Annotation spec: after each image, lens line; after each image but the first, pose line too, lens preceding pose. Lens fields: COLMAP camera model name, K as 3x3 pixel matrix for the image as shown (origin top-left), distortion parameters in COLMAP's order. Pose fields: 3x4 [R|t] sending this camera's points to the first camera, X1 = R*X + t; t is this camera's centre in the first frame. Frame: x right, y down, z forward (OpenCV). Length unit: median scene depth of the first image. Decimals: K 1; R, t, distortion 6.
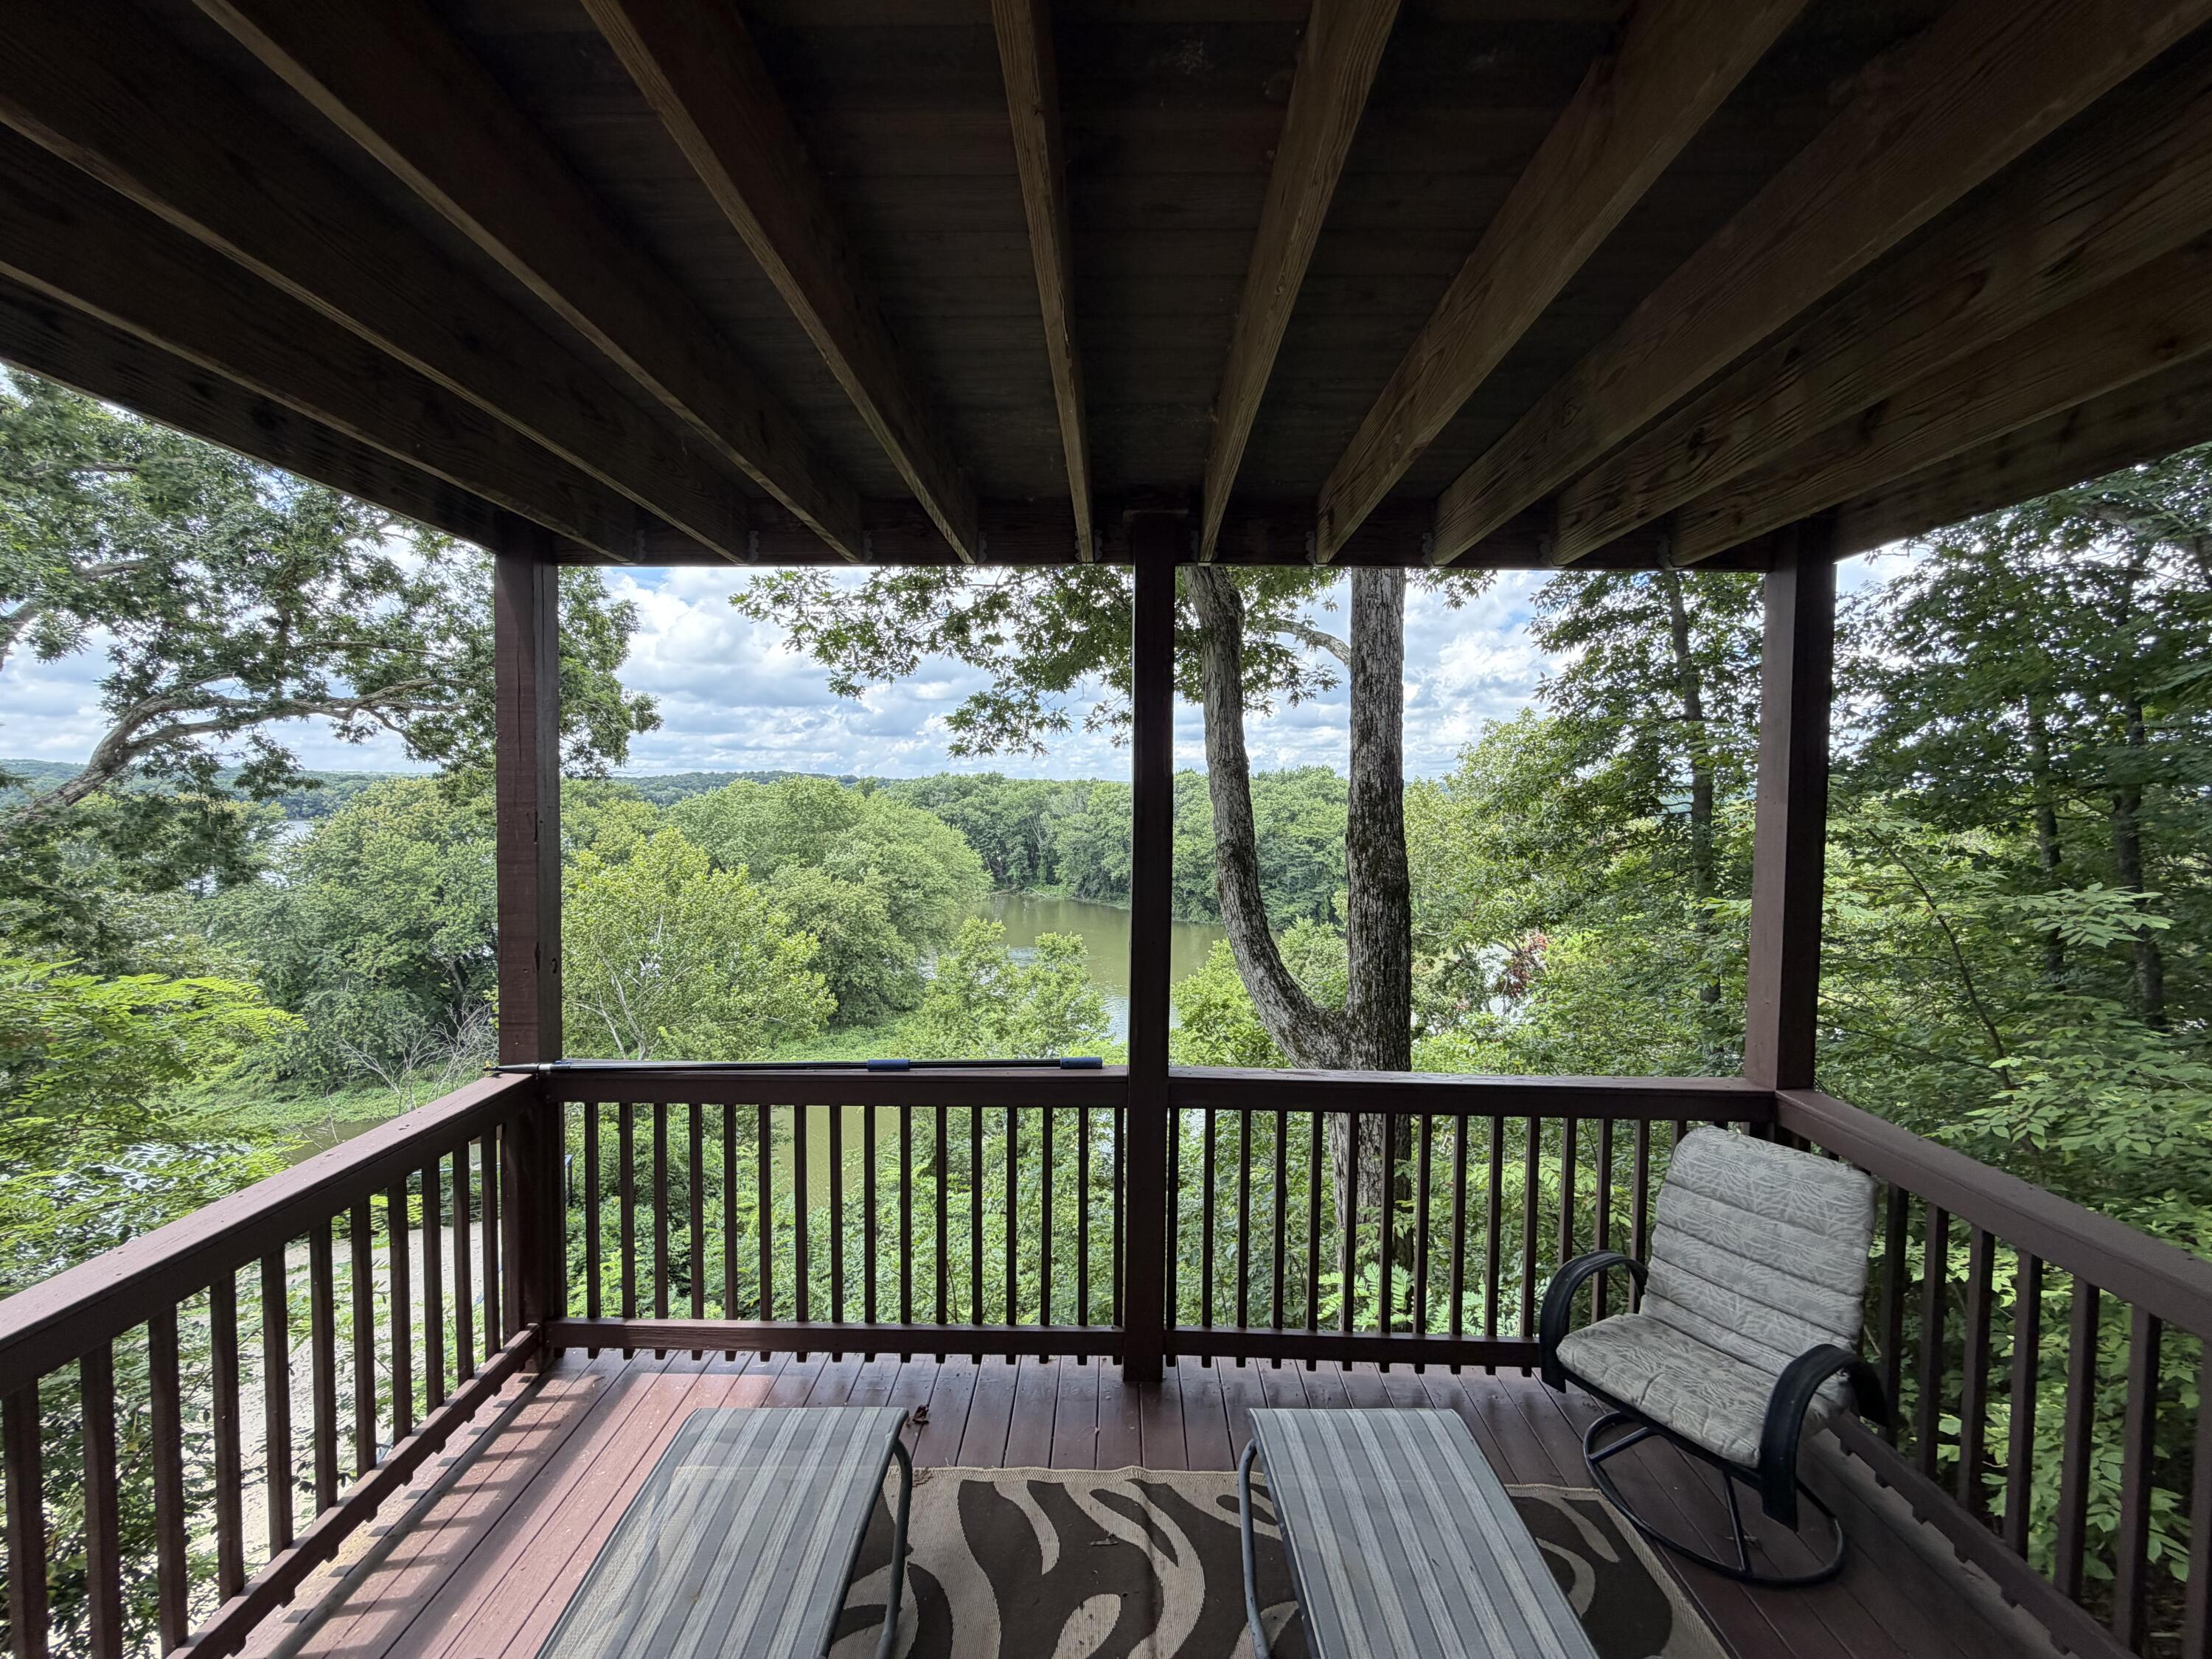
lens RADIAL K [[880.5, 0, 1106.5], [0, 880.5, 838.3], [0, 0, 1]] dist [0.000839, 0.000040]
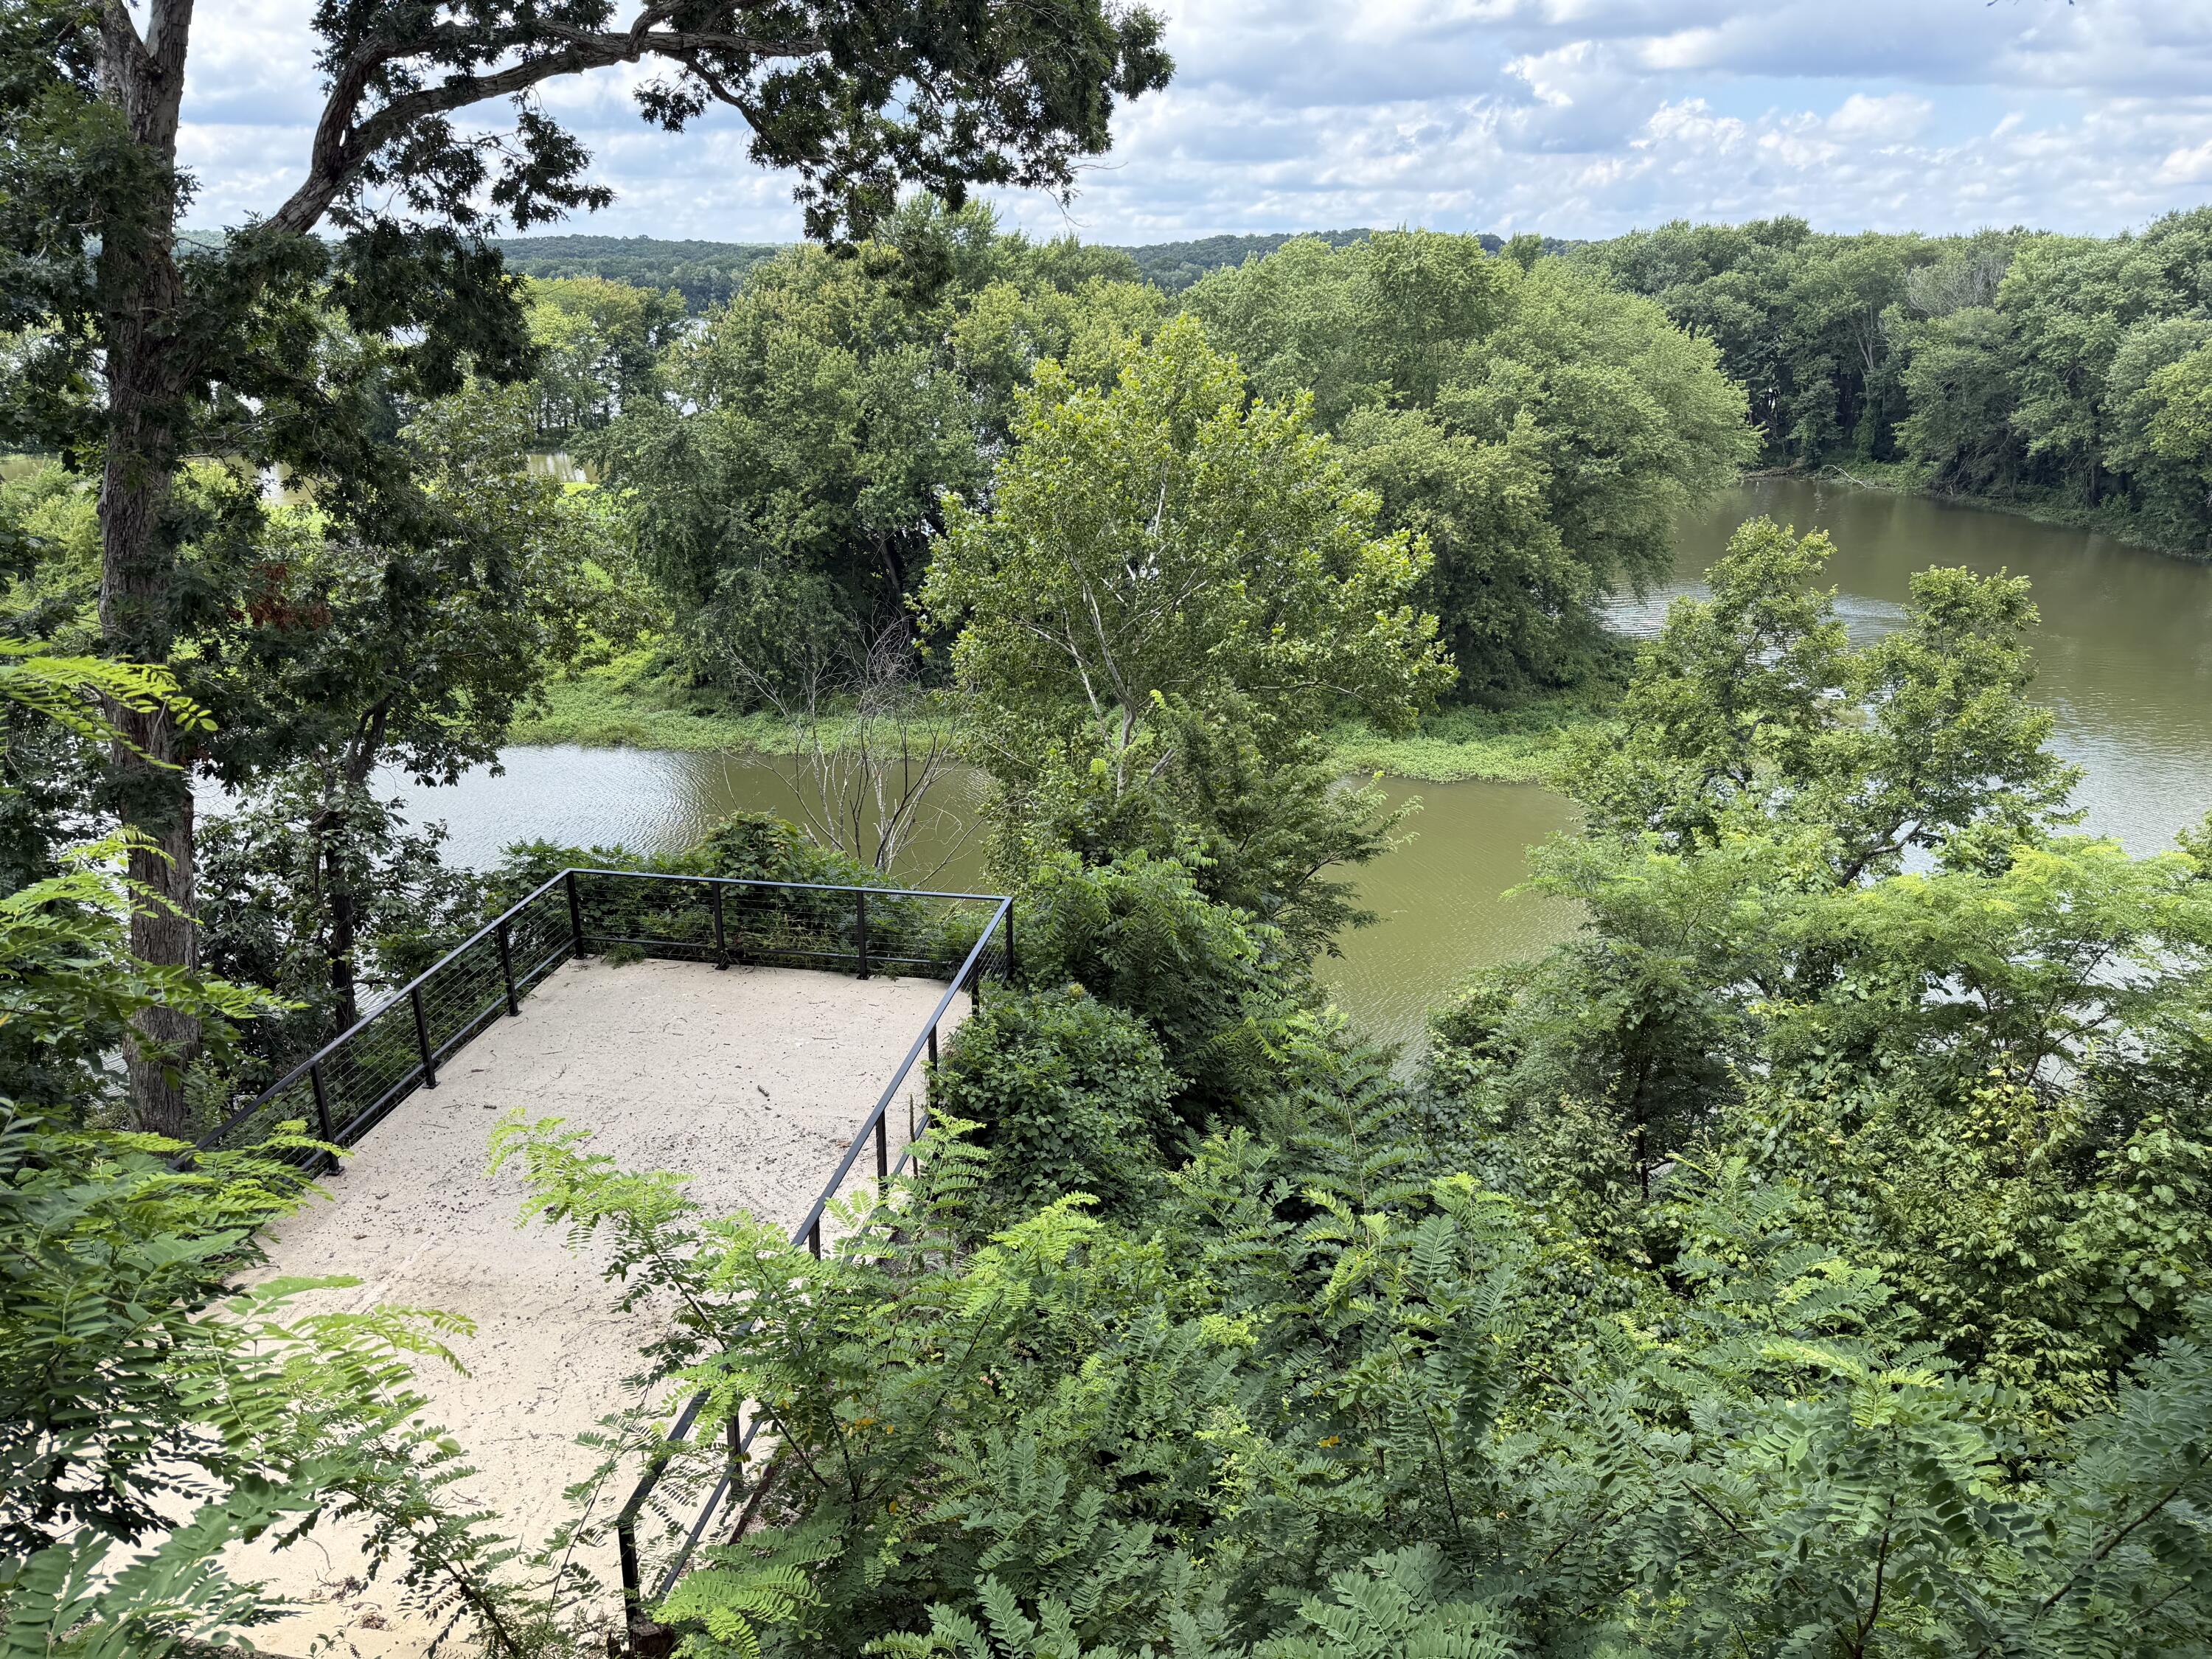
lens RADIAL K [[1569.2, 0, 1112.7], [0, 1569.2, 833.1], [0, 0, 1]] dist [0.022897, -0.022583]
pose [[0.876331, 0.153575, -0.456572, -0.091214], [-0.015522, 0.956328, 0.291882, 0.020713], [0.481459, -0.248699, 0.840444, 0.188500]]
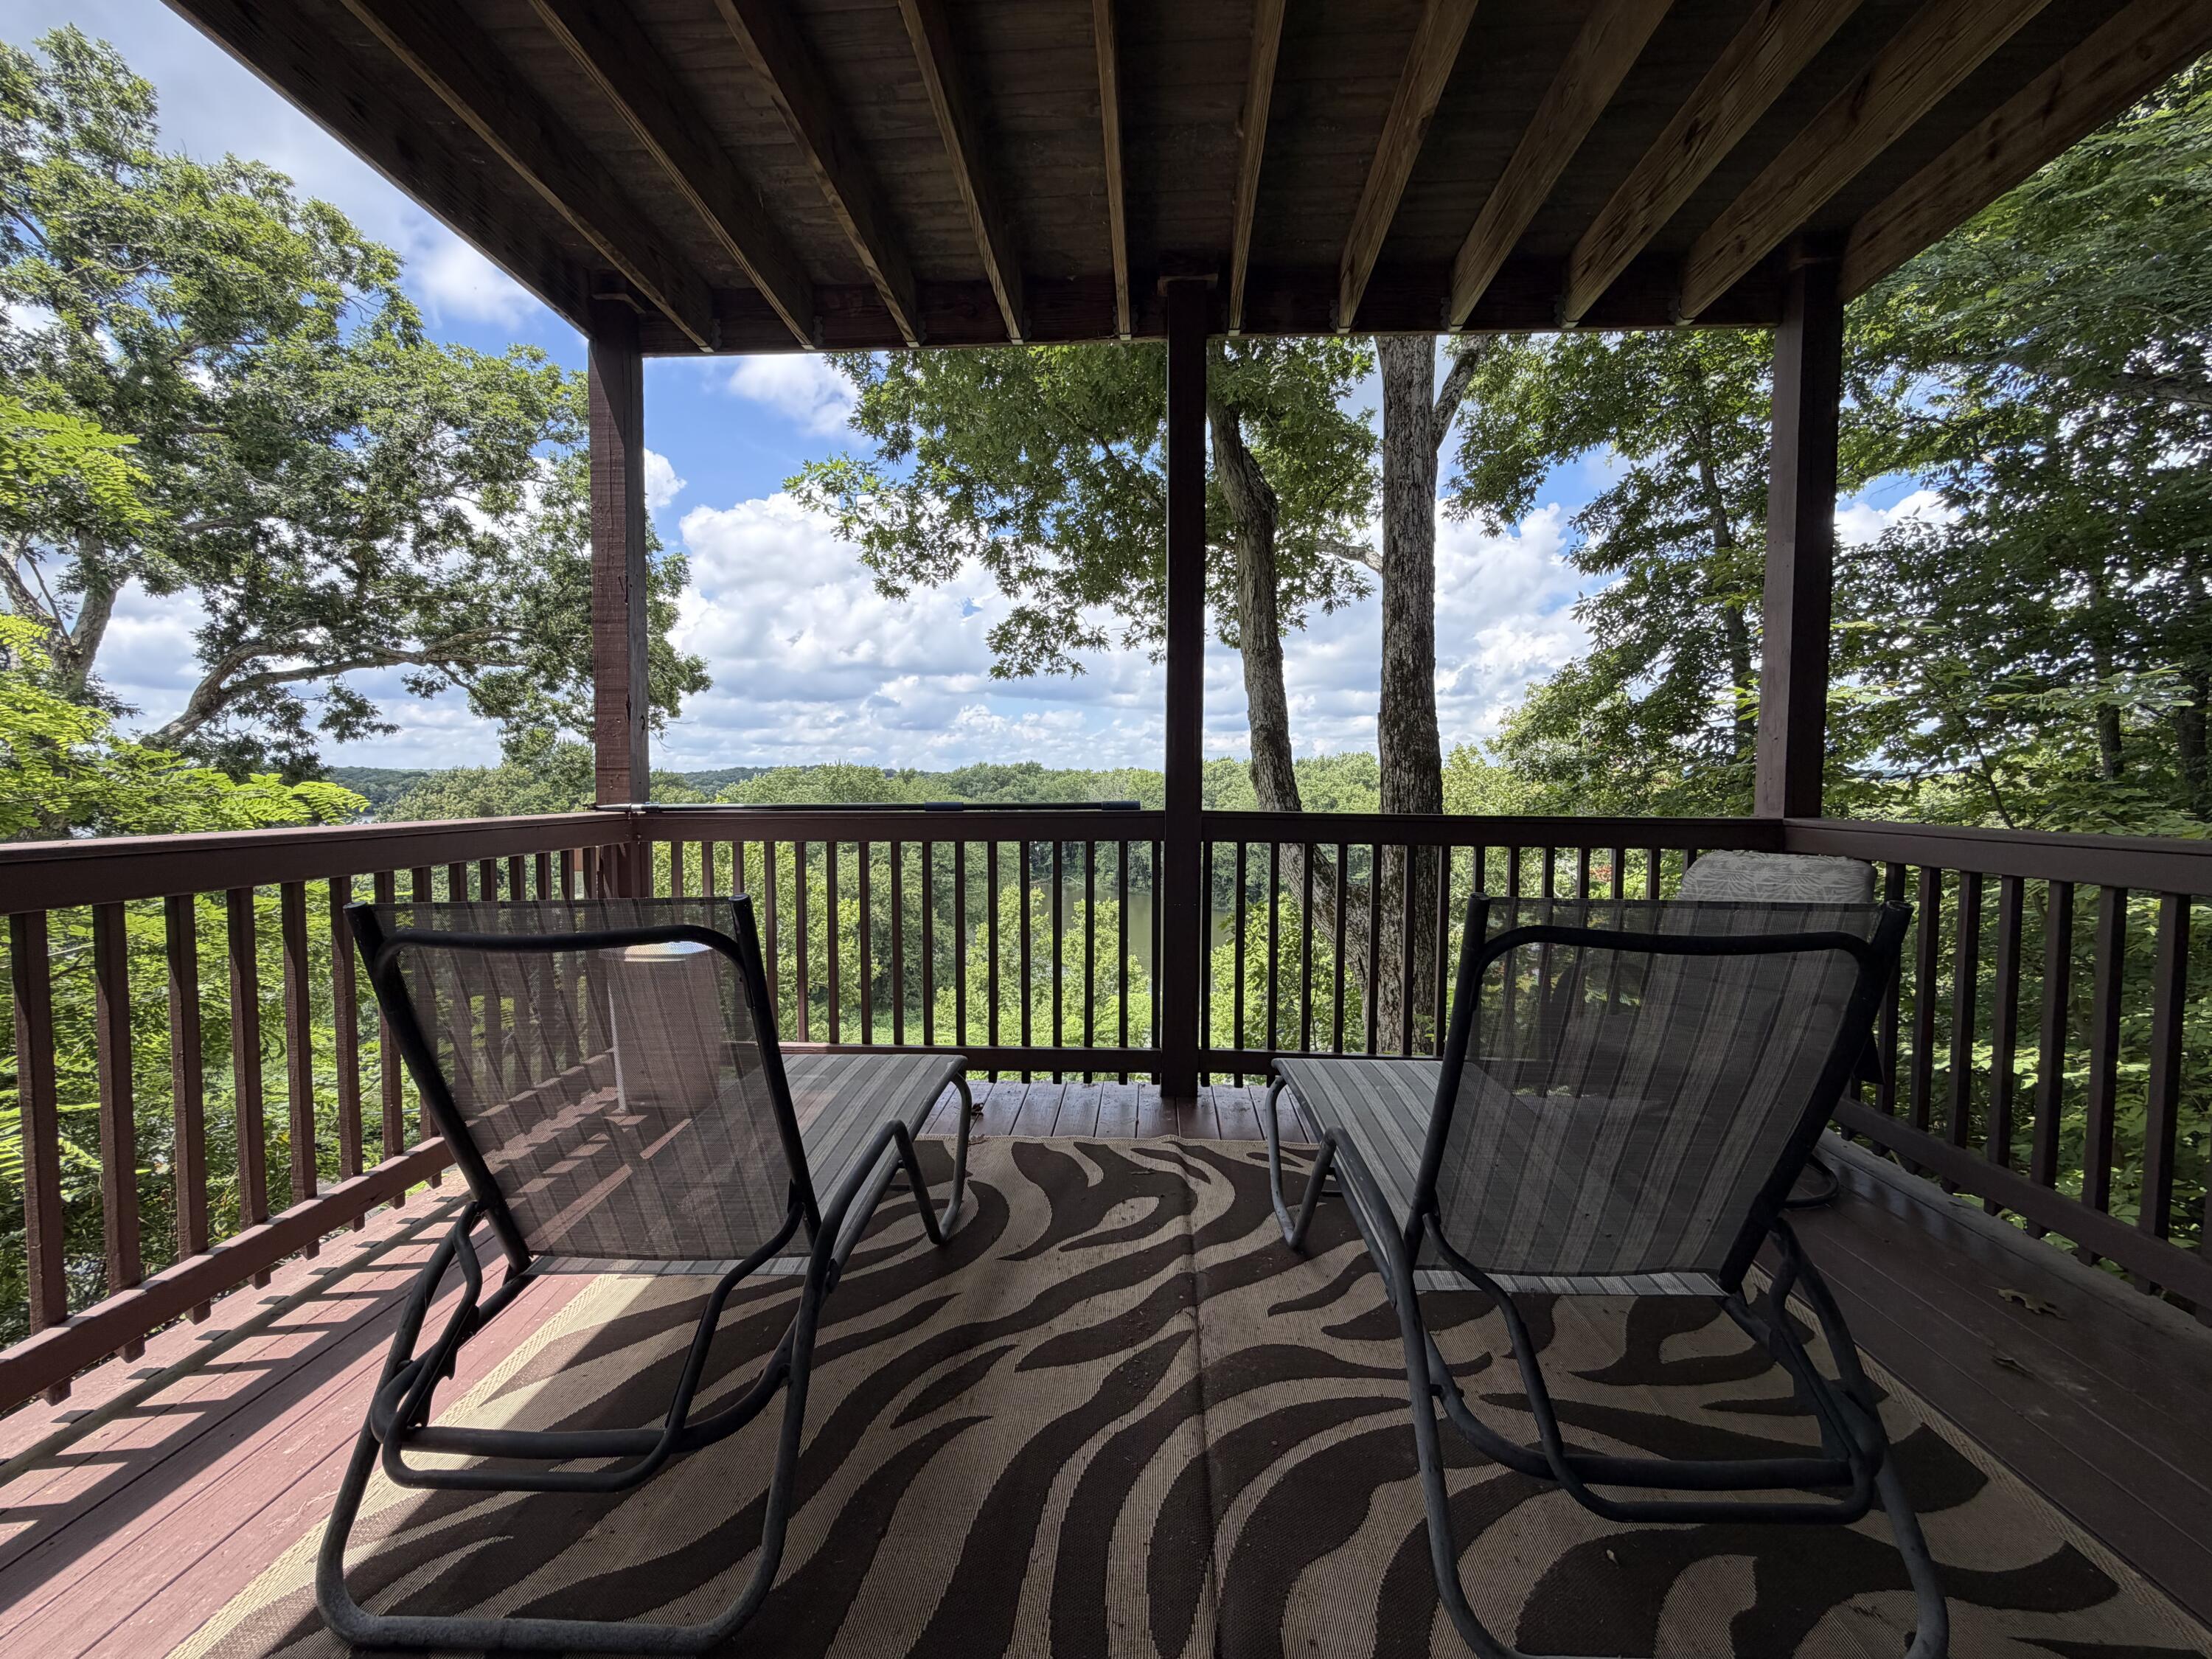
lens RADIAL K [[880.5, 0, 1106.6], [0, 880.5, 839.2], [0, 0, 1]] dist [0.000839, 0.000040]
pose [[0.999082, -0.004910, -0.042548, -0.000061], [0.005346, 0.999934, 0.010132, 0.052834], [0.042496, -0.010350, 0.999043, -0.014490]]
